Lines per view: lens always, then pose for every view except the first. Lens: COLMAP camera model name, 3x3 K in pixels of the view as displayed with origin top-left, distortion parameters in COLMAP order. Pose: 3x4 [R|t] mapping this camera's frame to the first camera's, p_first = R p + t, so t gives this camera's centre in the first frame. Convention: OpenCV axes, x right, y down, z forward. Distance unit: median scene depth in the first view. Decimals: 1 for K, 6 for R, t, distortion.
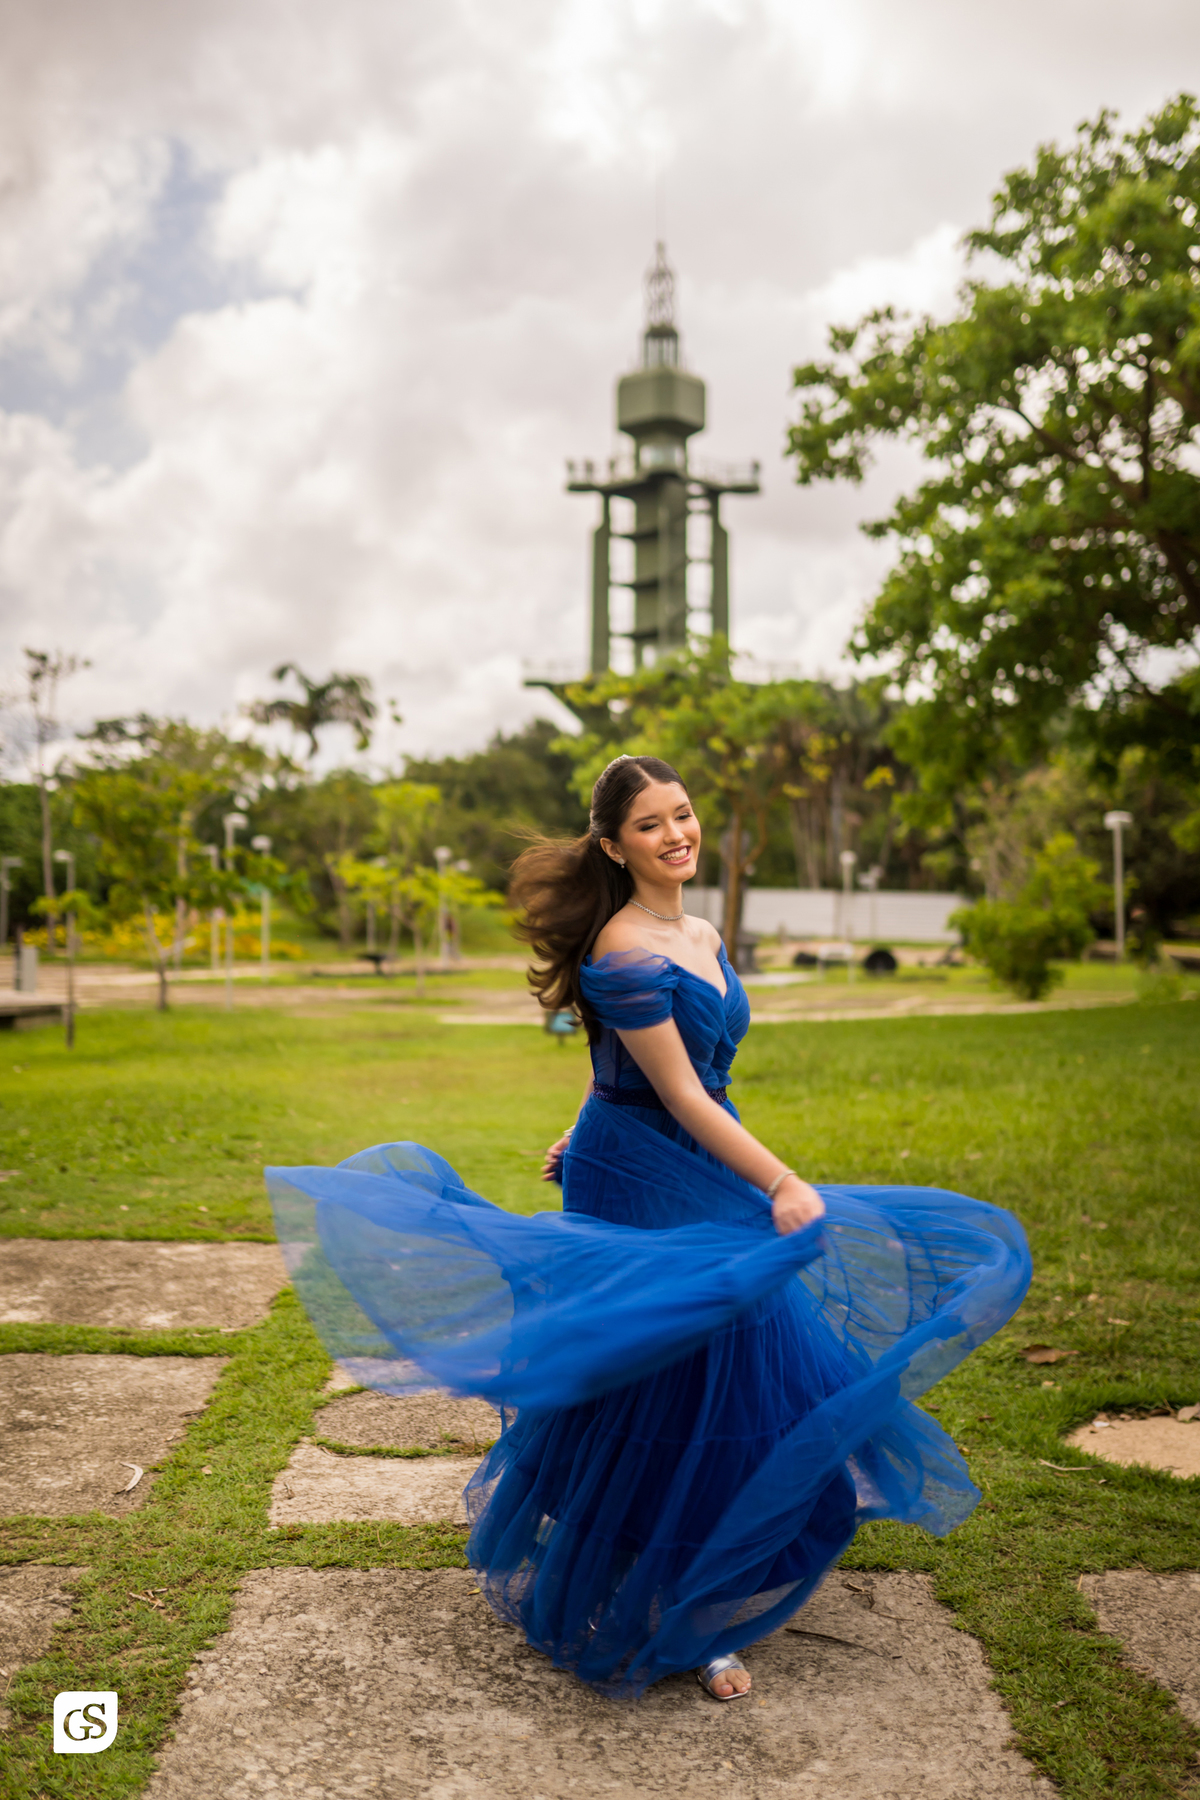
lens RADIAL K [[1827.9, 0, 603.6], [0, 1827.9, 896.3], [0, 0, 1]] dist [-0.056980, 0.072126]
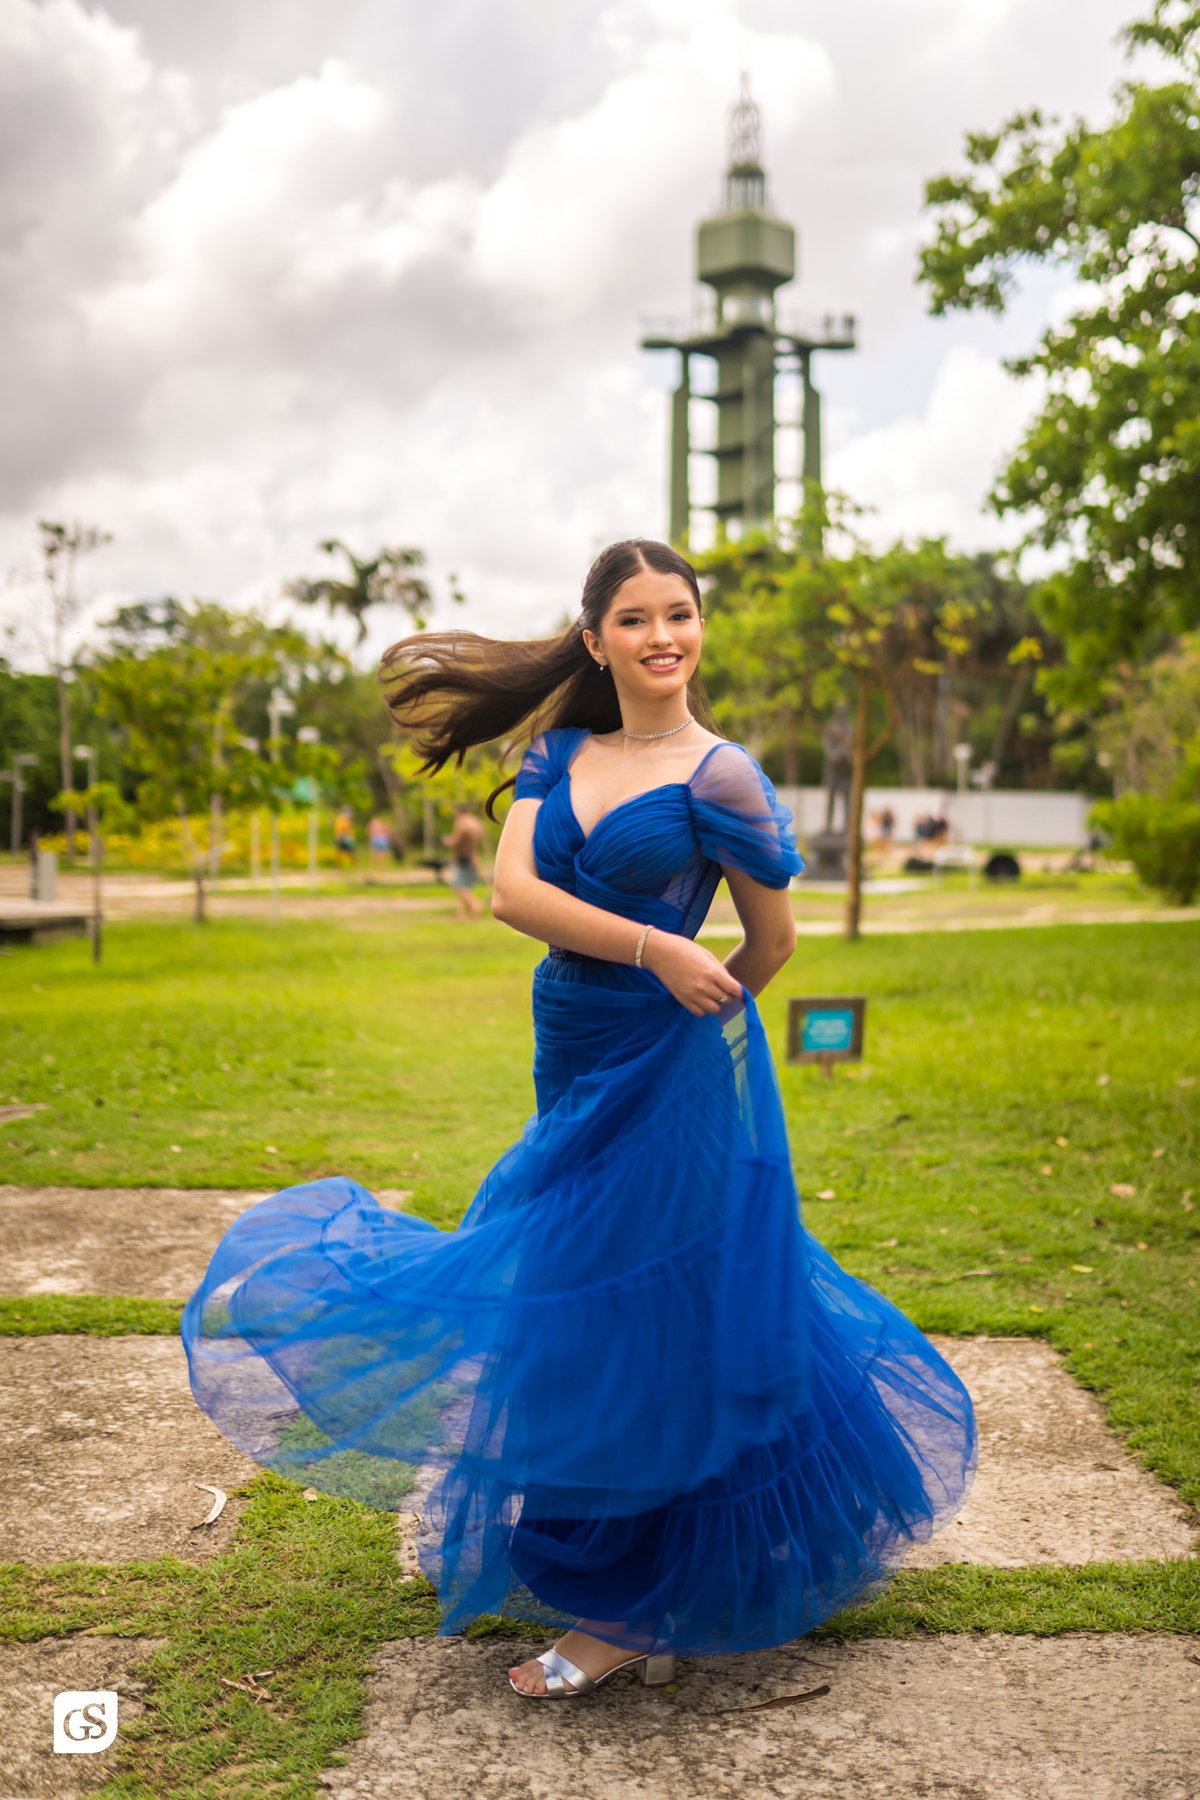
lens RADIAL K [[2003.0, 0, 682.2], [0, 2003.0, 791.0], [0, 0, 1]] dist [-0.060257, 0.083011]
pose [[0.999983, -0.003303, 0.004881, -0.019280], [0.003330, 0.999978, -0.005716, 0.007630], [-0.004862, 0.005732, 0.999972, 0.048018]]
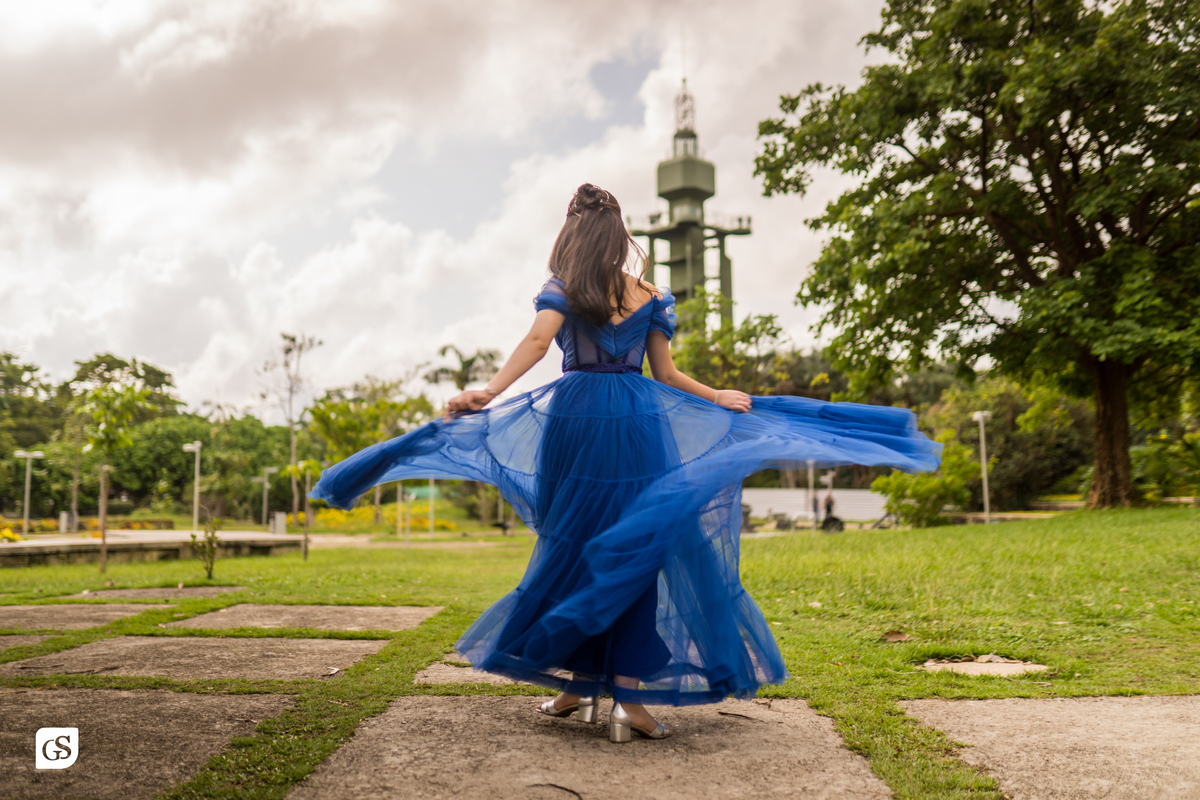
lens RADIAL K [[1202.7, 0, 587.4], [0, 1202.7, 404.4], [0, 0, 1]] dist [-0.057023, 0.072338]
pose [[0.998279, -0.013424, -0.057078, 0.011703], [0.008144, 0.995749, -0.091751, 0.052244], [0.058067, 0.091128, 0.994145, -0.030228]]
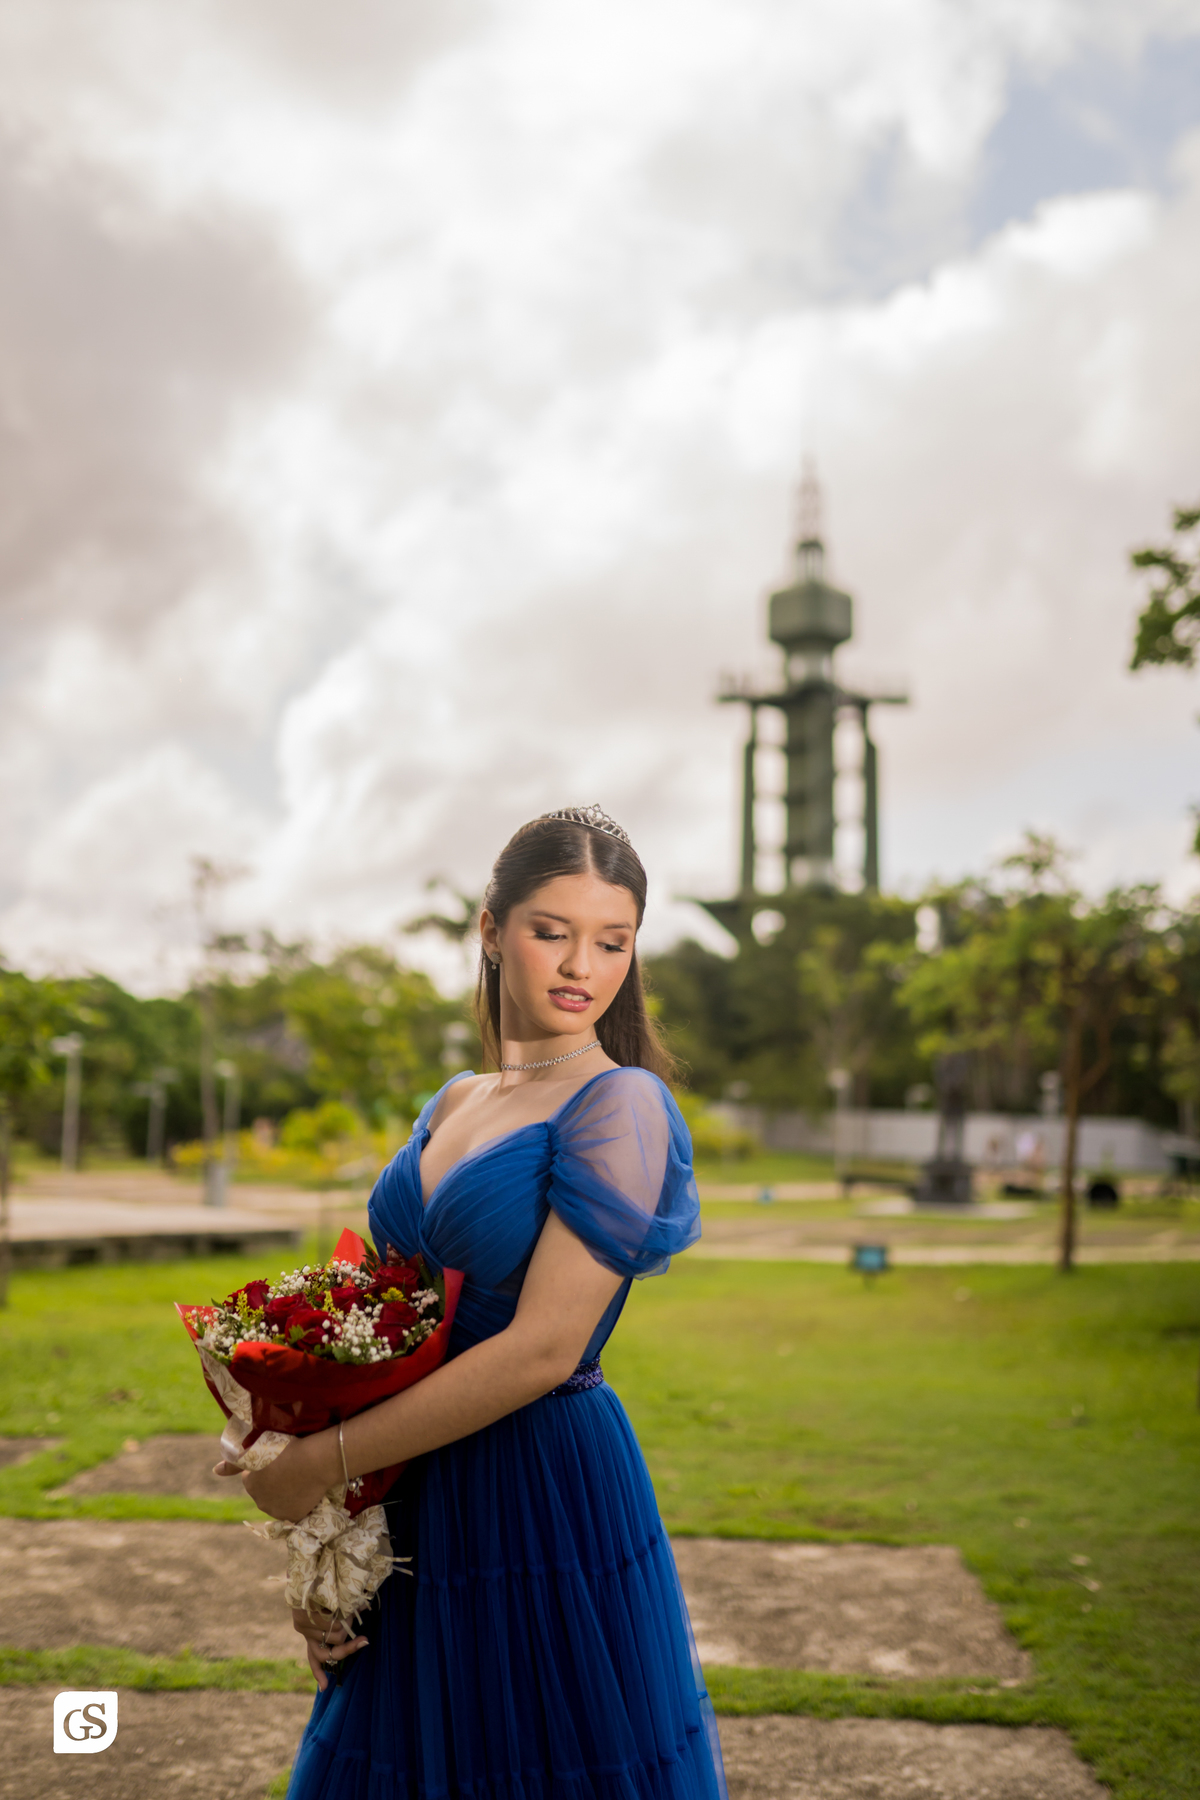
lens RADIAL K [[1850.1, 0, 542.3], [0, 1850.1, 862.8], [0, 0, 1]] dist [-0.033449, 0.020667]
pose [[0.997288, 0.002190, -0.073560, -0.131995], [-0.012295, 0.990467, -0.137199, 0.002586], [0.072558, 0.137731, 0.987808, 0.069507]]
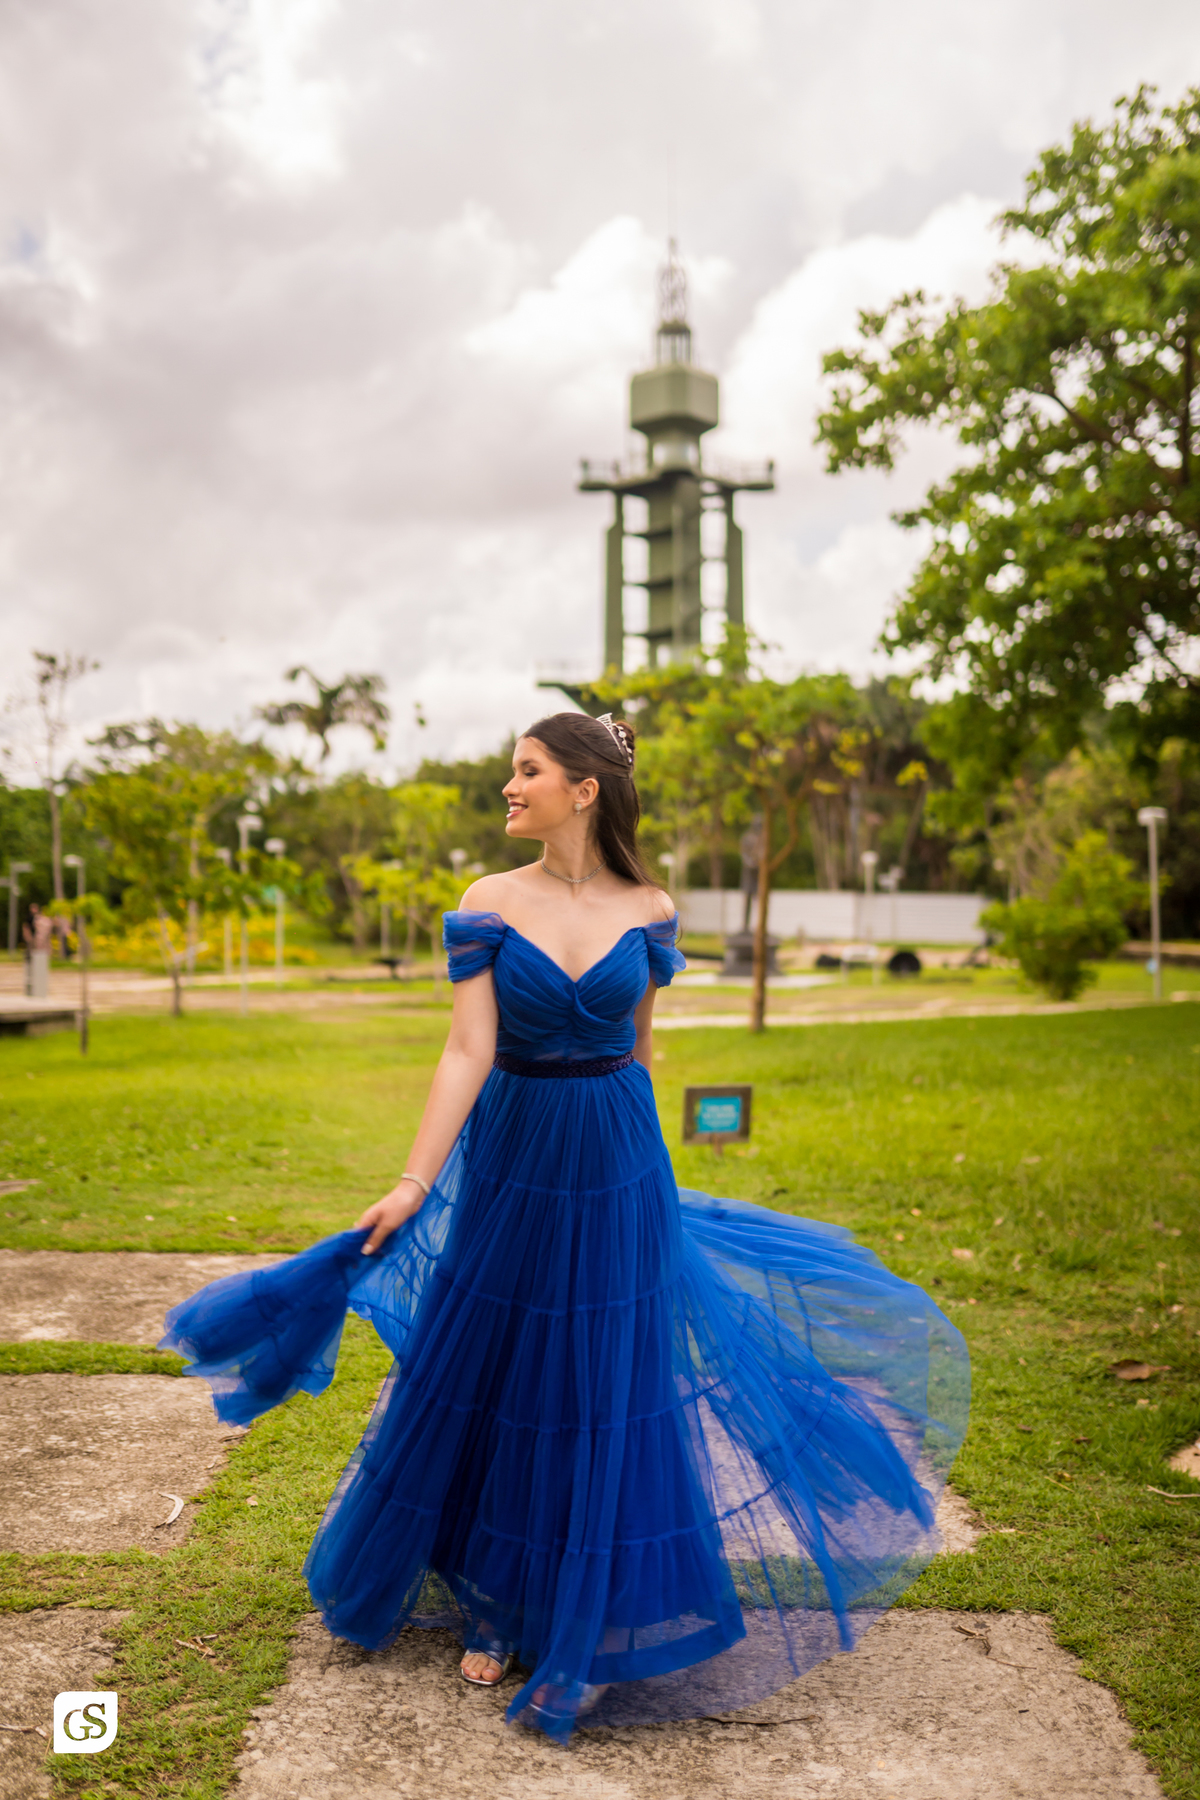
lens RADIAL K [[1841.1, 0, 598.8], [0, 1841.1, 887.6], [0, 0, 1]] dist [-0.057117, 0.074838]
pose [[0.999953, -0.005455, -0.008040, -0.009453], [0.005396, 0.999958, -0.007435, 0.003006], [0.008080, 0.007391, 0.999940, 0.018832]]
